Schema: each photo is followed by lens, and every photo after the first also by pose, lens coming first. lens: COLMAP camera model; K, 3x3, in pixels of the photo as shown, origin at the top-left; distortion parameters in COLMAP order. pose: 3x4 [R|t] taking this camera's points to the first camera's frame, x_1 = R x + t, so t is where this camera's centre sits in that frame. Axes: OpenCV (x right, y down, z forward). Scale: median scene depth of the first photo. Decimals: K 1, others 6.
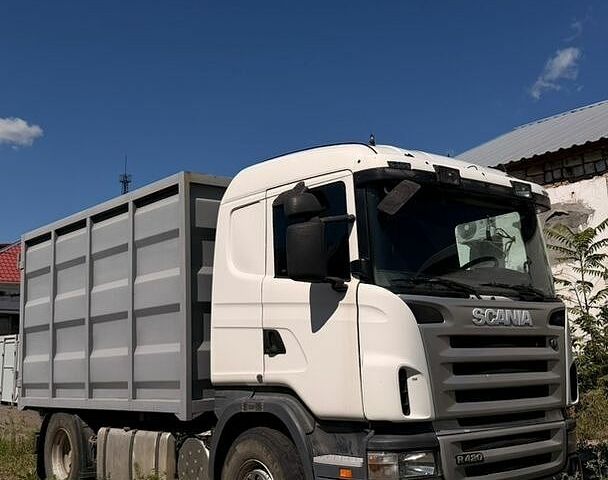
lens RADIAL K [[748.8, 0, 304.0], [0, 748.8, 240.0], [0, 0, 1]] dist [0.166897, -0.324870]
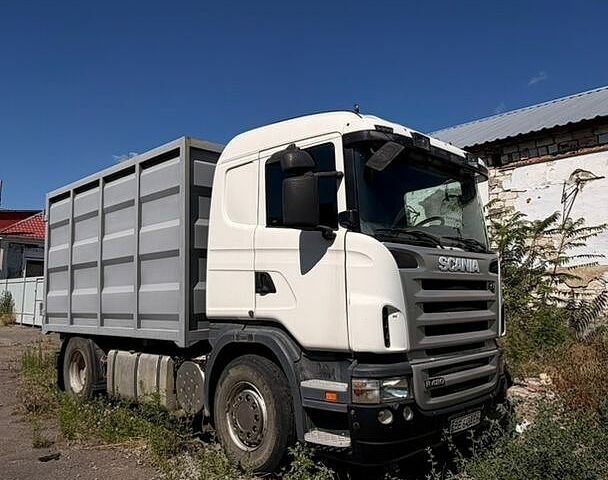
lens RADIAL K [[517.1, 0, 304.0], [0, 517.1, 240.0], [0, 0, 1]] dist [-0.003492, 0.000544]
pose [[0.994880, 0.025963, 0.097673, -0.059796], [-0.030162, 0.998672, 0.041767, 0.035611], [-0.096459, -0.044499, 0.994342, 0.211358]]
